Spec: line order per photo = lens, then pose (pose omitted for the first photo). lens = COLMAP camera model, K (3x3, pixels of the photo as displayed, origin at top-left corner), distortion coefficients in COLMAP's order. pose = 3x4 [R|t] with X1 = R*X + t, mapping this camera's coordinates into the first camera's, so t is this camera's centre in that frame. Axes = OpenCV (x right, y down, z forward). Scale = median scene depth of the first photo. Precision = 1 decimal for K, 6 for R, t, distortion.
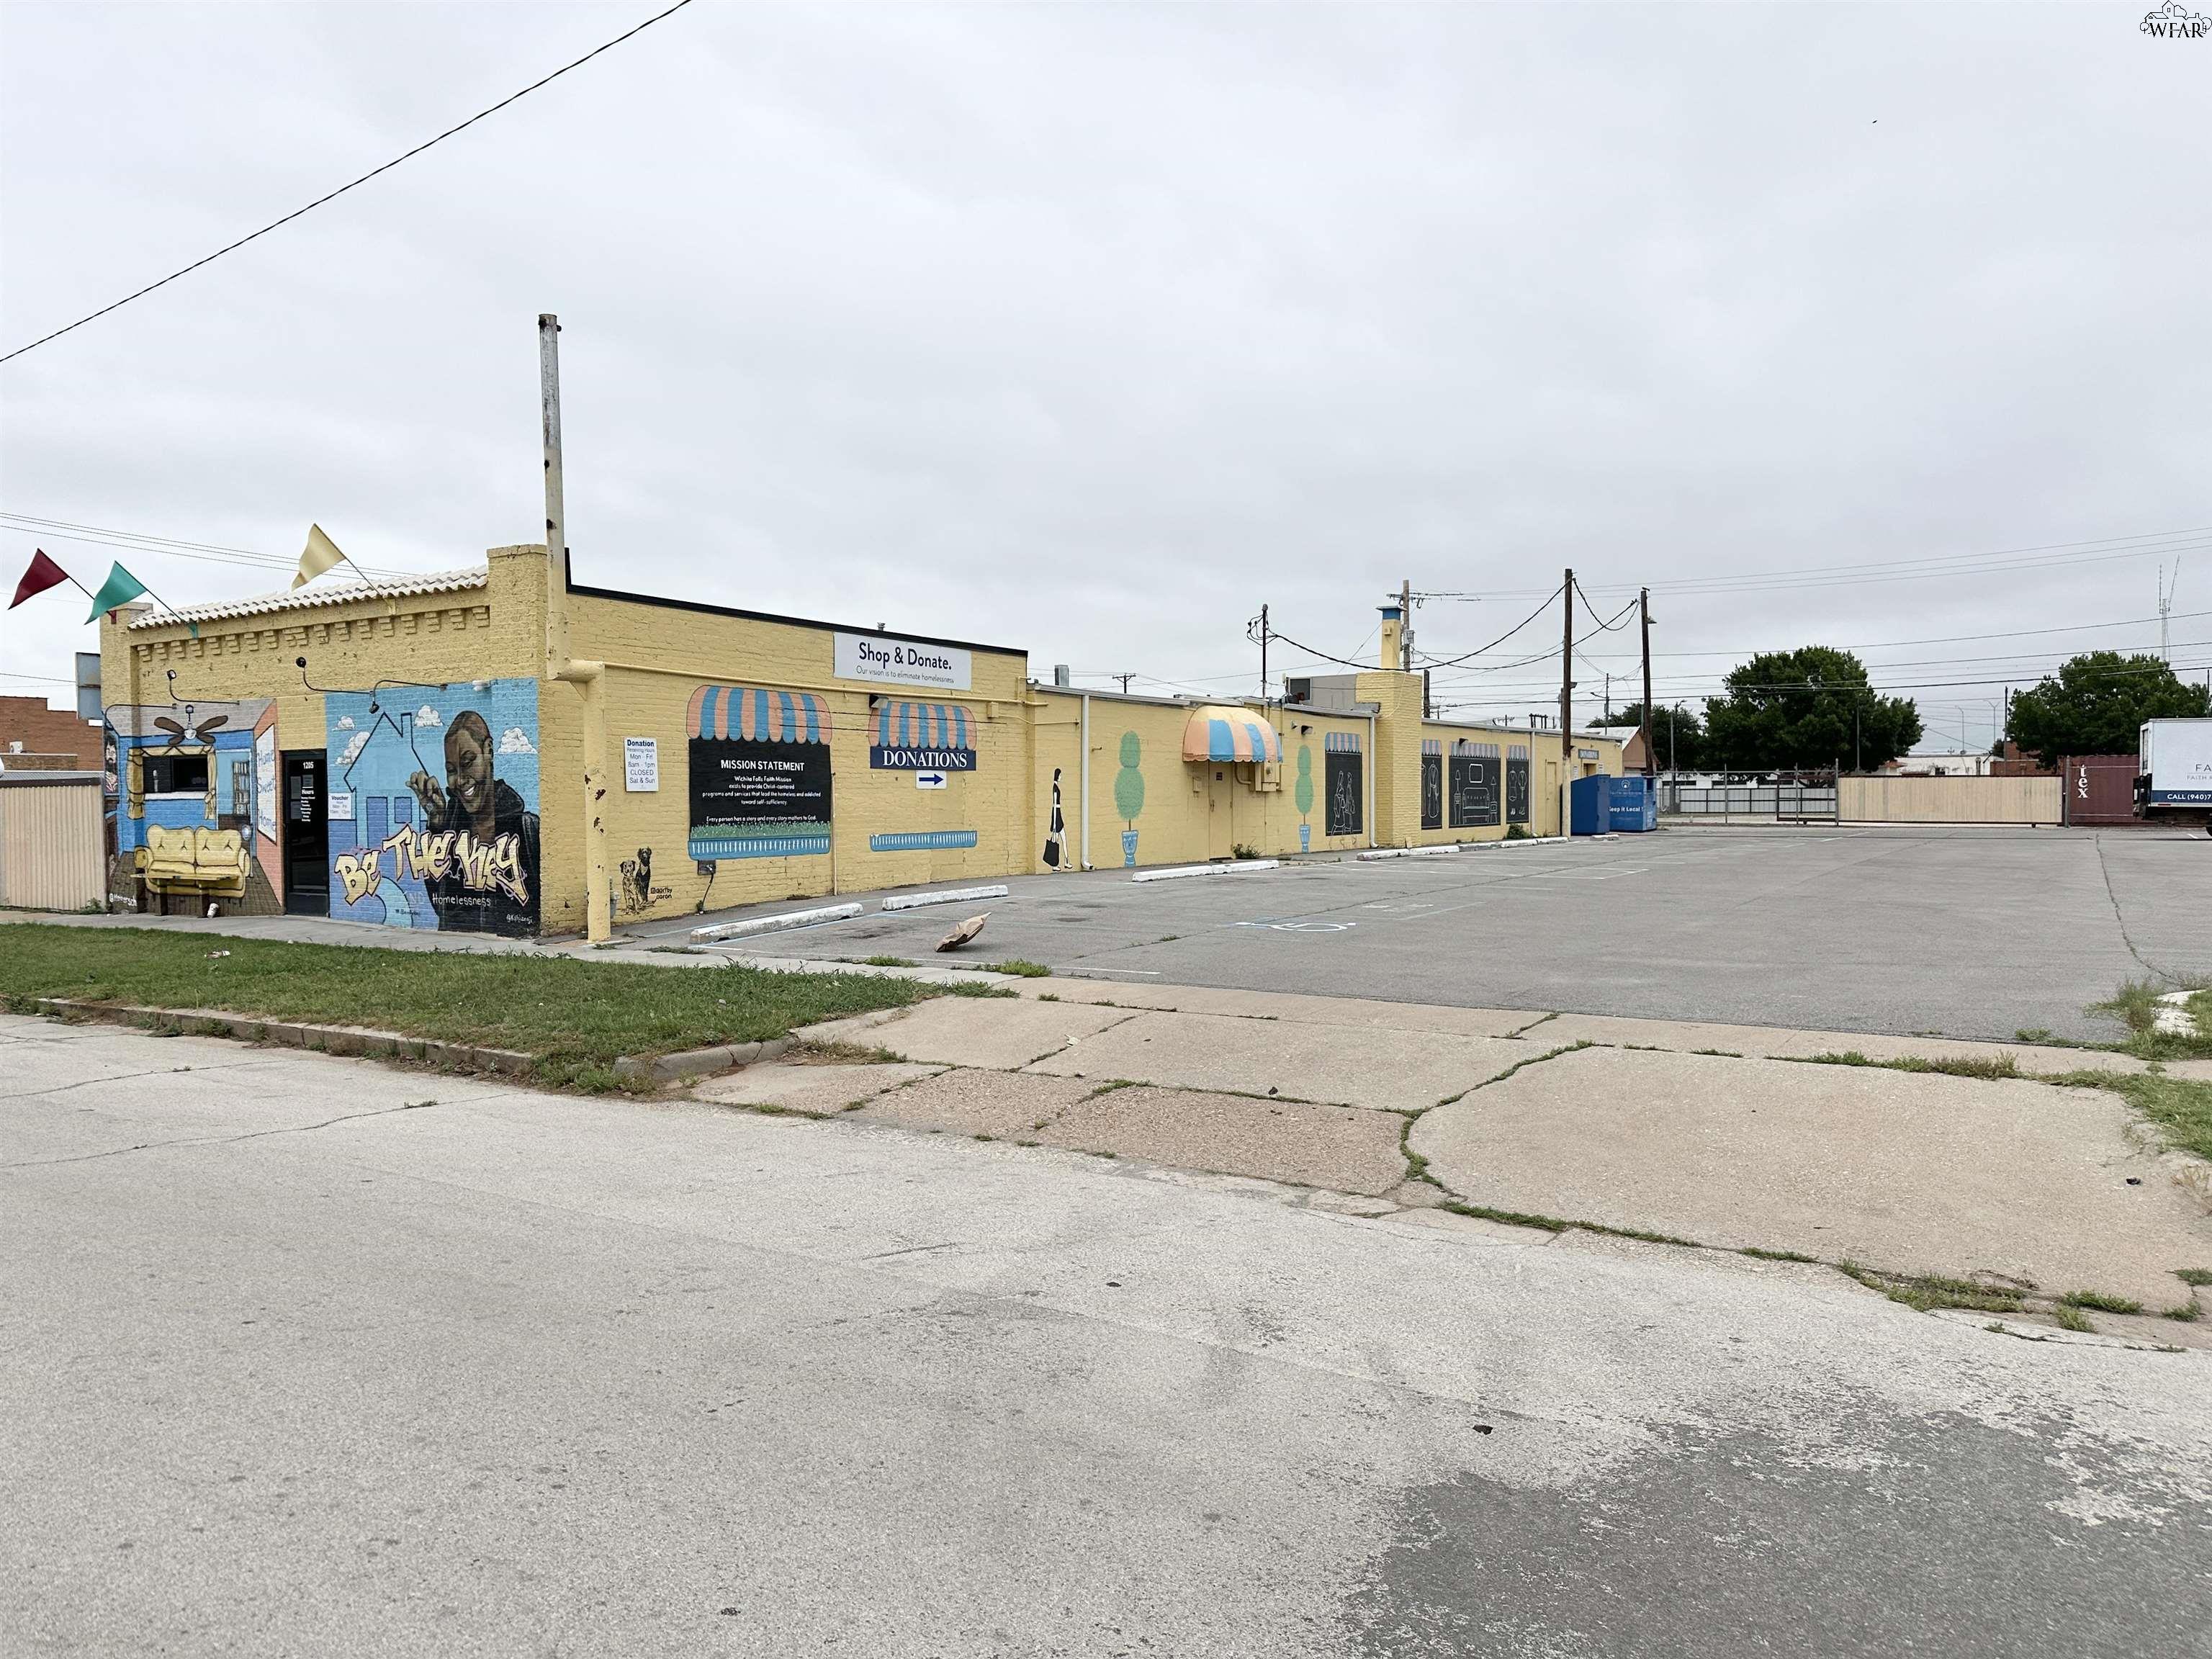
lens RADIAL K [[1528.2, 0, 1099.4], [0, 1528.2, 827.1], [0, 0, 1]] dist [0.101205, -0.120268]
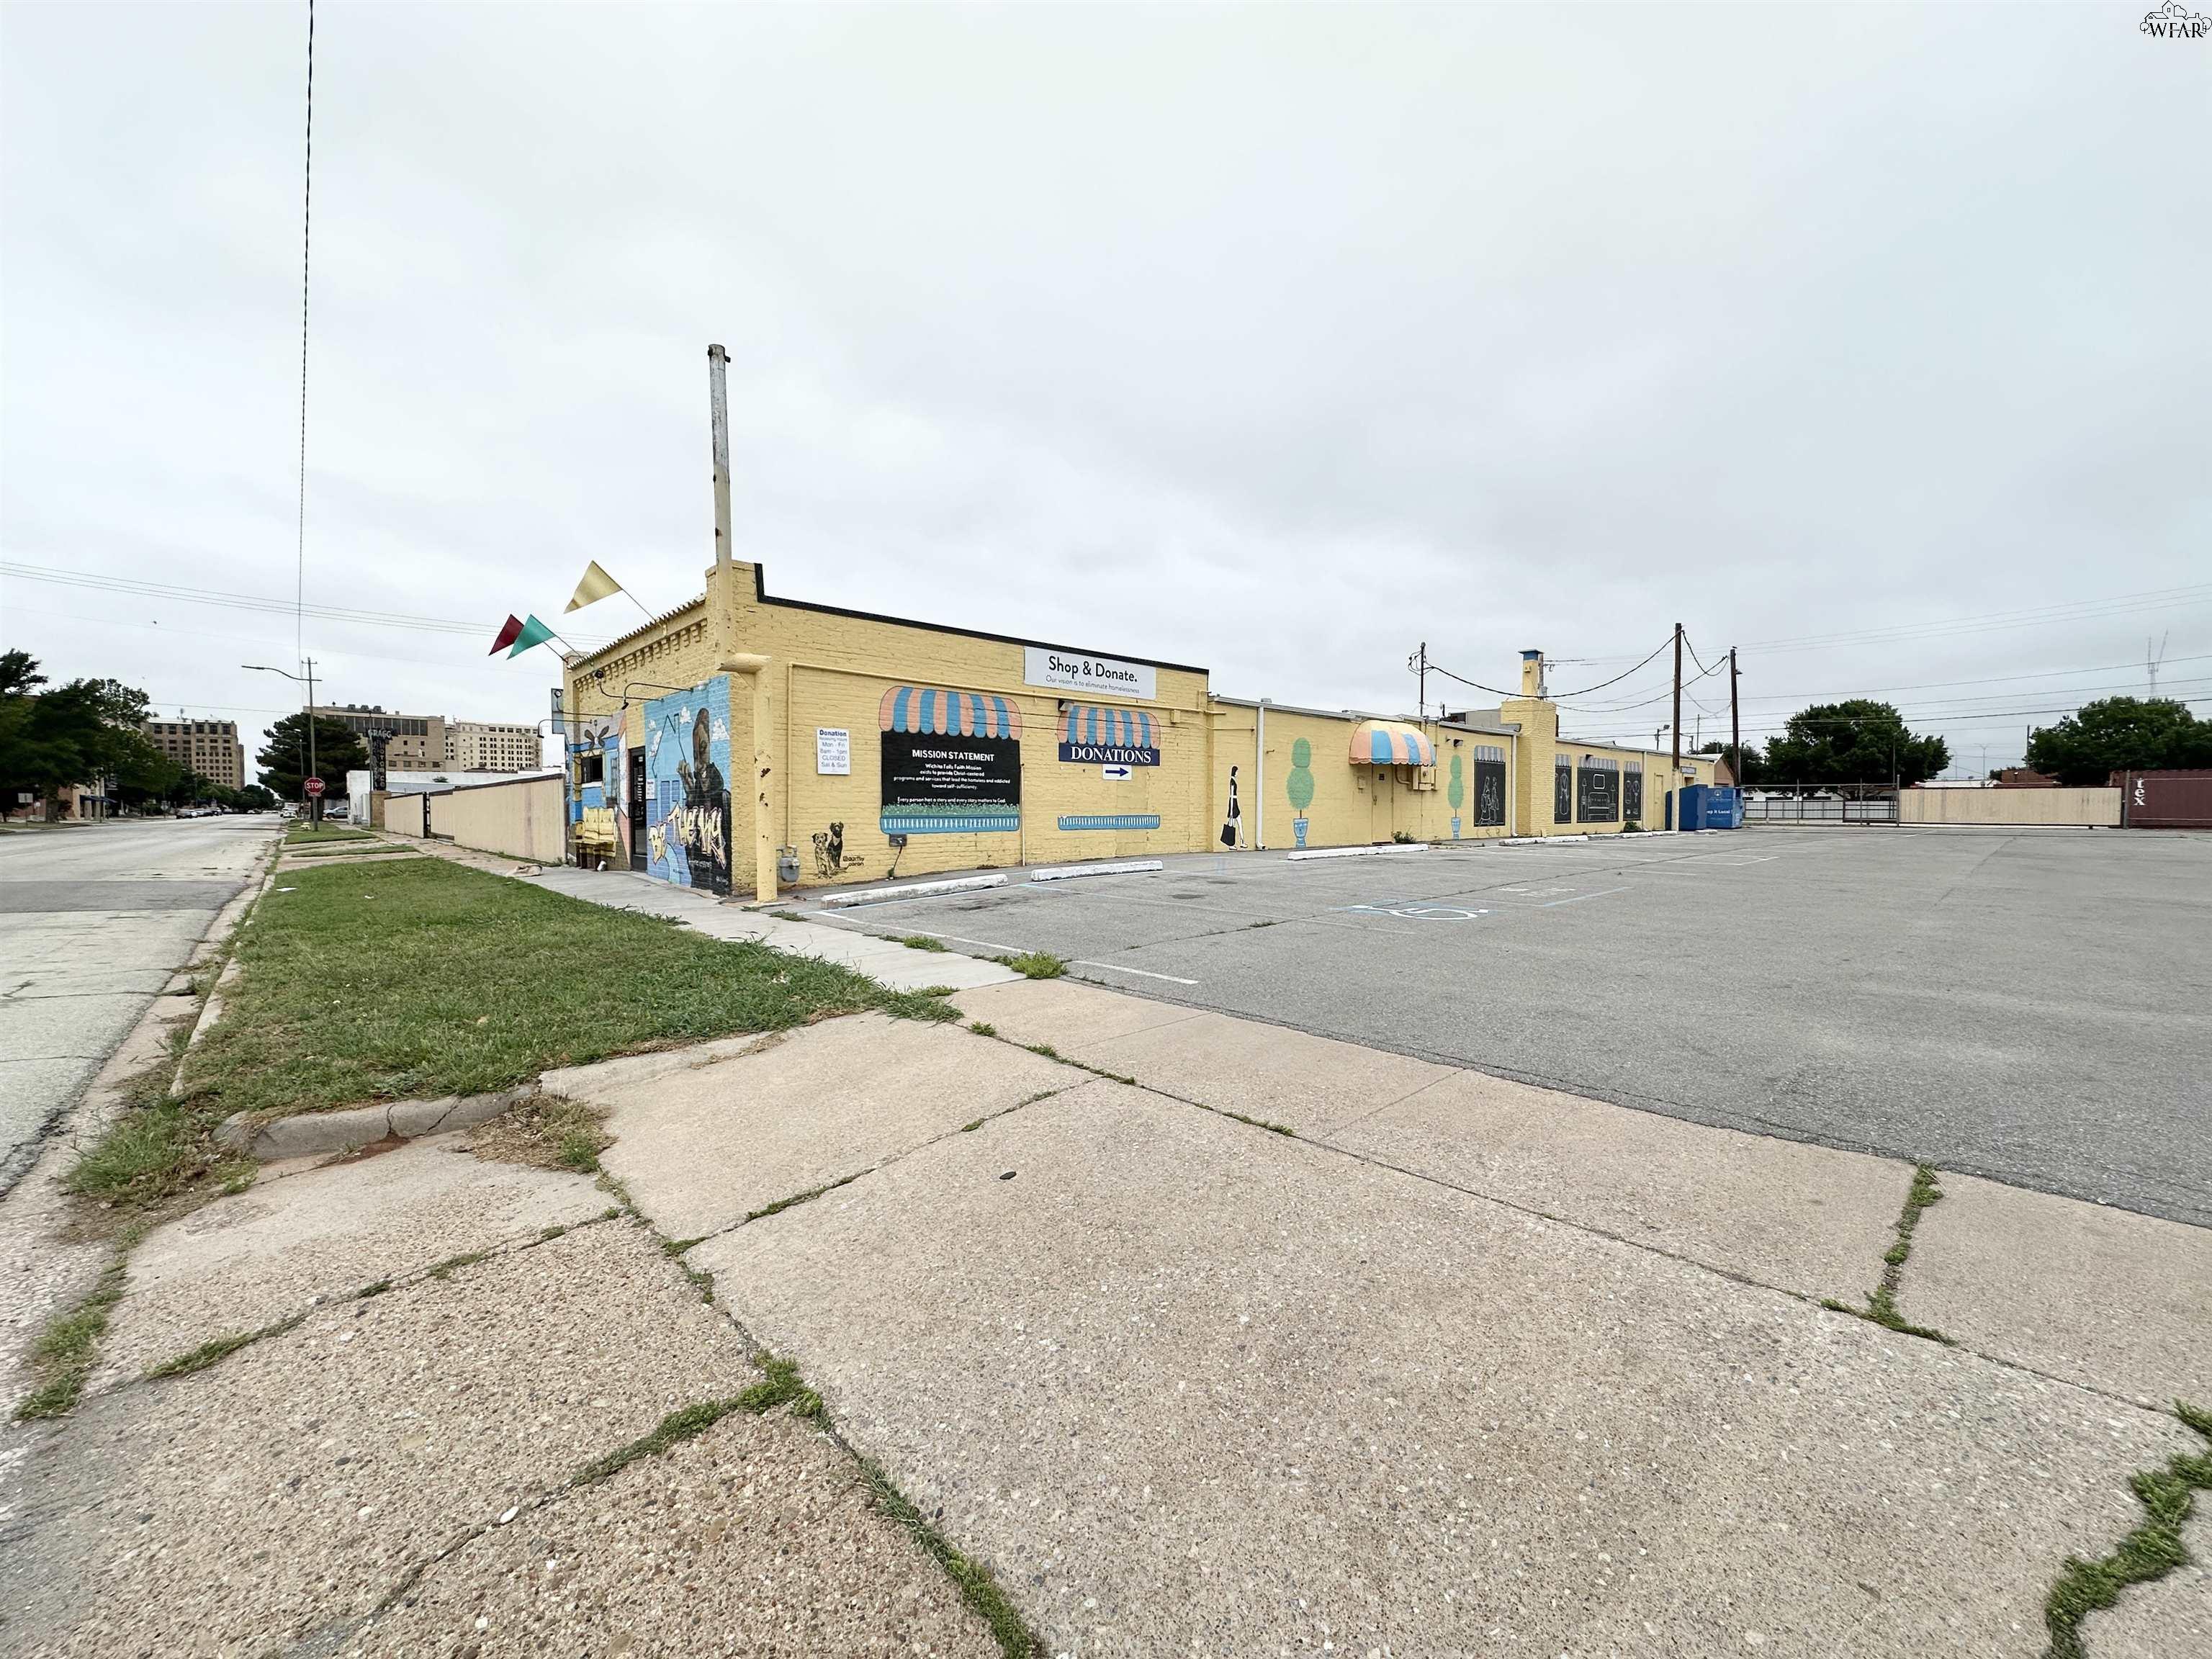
lens RADIAL K [[880.4, 0, 1101.9], [0, 880.4, 830.7], [0, 0, 1]] dist [-0.005052, 0.001721]
pose [[0.965734, 0.011496, -0.259278, 0.066078], [-0.009931, 0.999924, 0.007347, 0.011426], [0.259343, -0.004521, 0.965775, 0.358073]]
